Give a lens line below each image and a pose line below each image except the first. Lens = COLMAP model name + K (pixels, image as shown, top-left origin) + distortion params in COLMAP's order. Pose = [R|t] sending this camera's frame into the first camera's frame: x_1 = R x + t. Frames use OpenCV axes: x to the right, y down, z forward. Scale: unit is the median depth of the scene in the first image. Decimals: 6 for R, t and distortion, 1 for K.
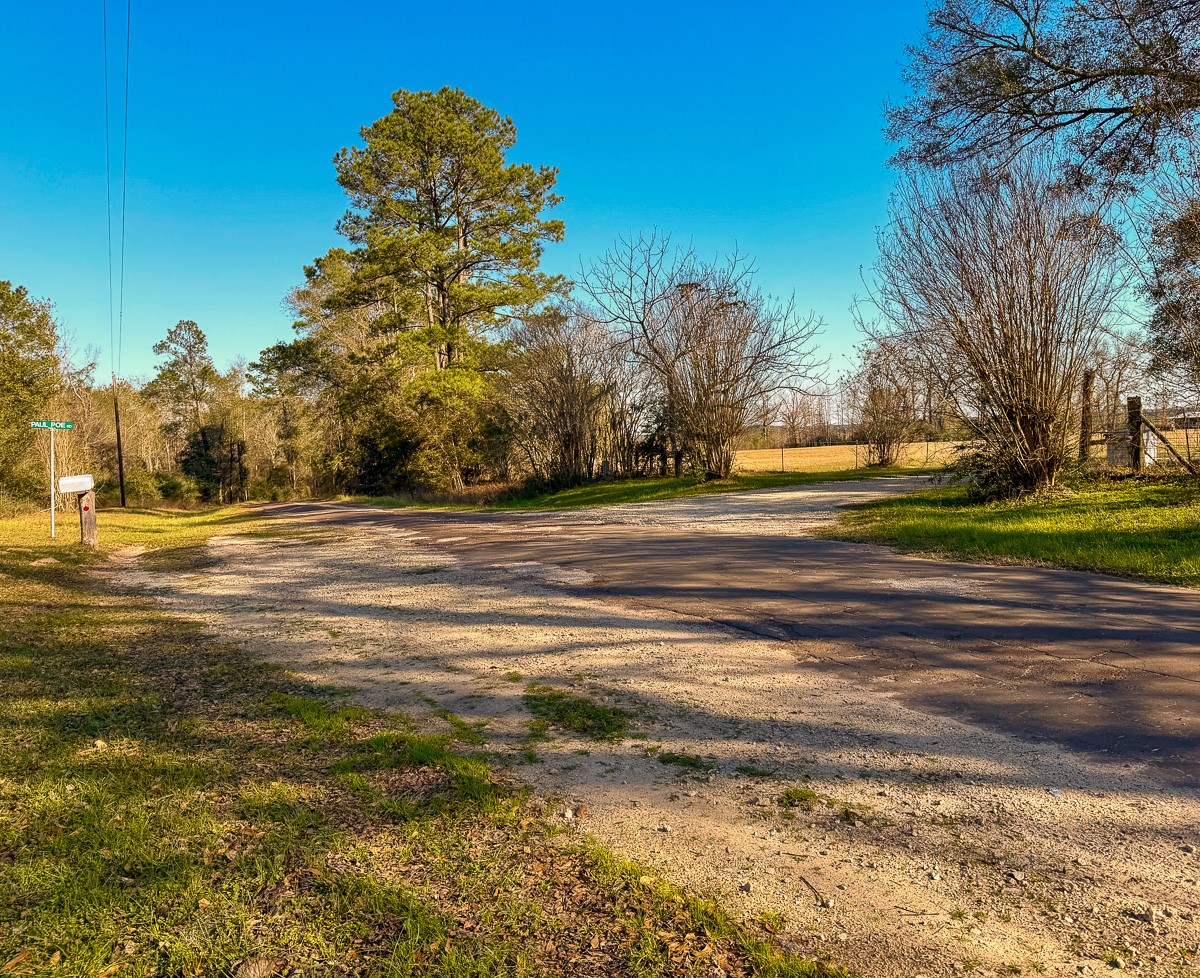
lens RADIAL K [[915.3, 0, 599.9], [0, 915.3, 493.6], [0, 0, 1]] dist [0.007348, 0.002679]
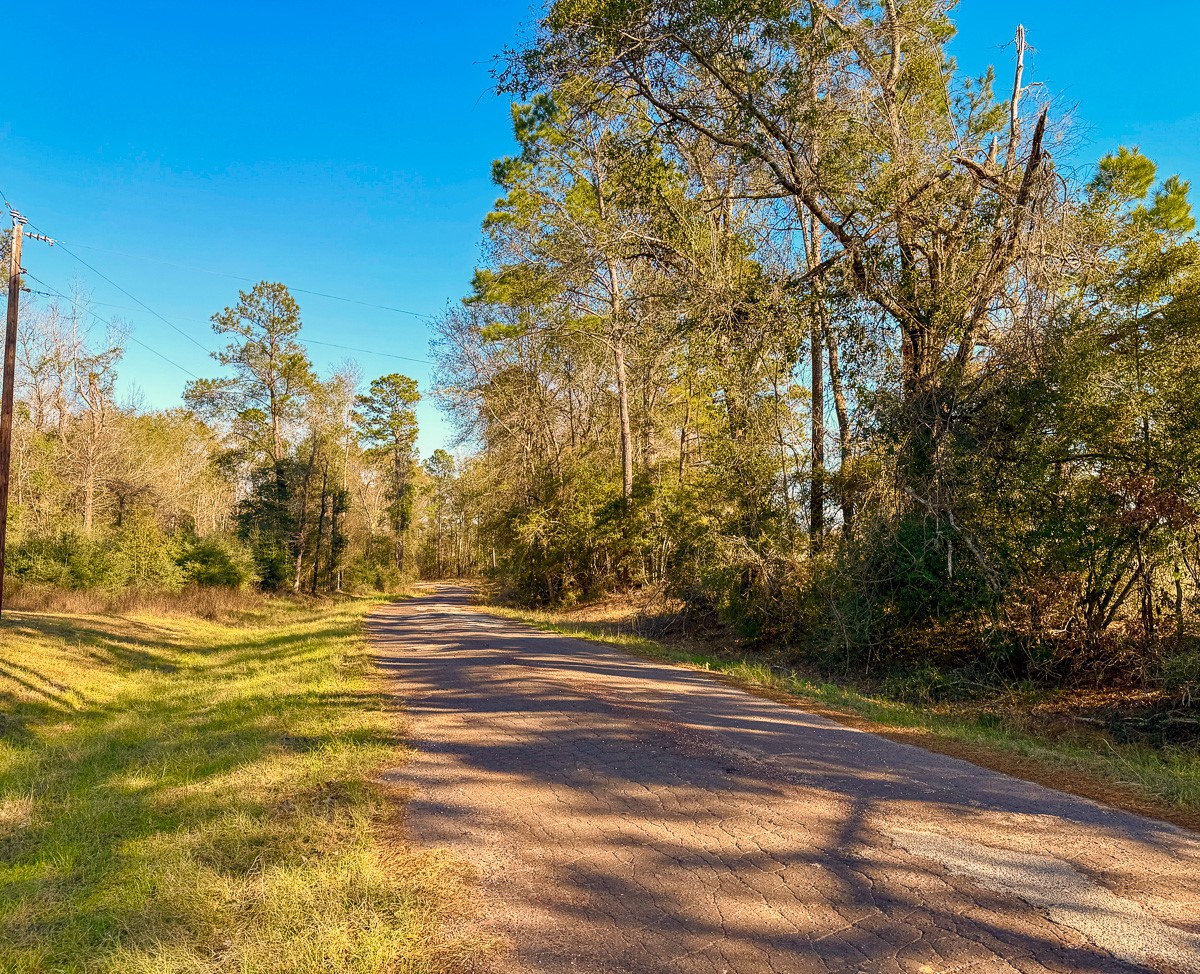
lens RADIAL K [[891.2, 0, 601.6], [0, 891.2, 483.8], [0, 0, 1]] dist [-0.008483, -0.002419]
pose [[0.995722, 0.051317, -0.076845, -0.182075], [-0.059665, 0.992072, -0.110600, -0.006657], [0.070560, 0.114712, 0.990890, 0.447780]]
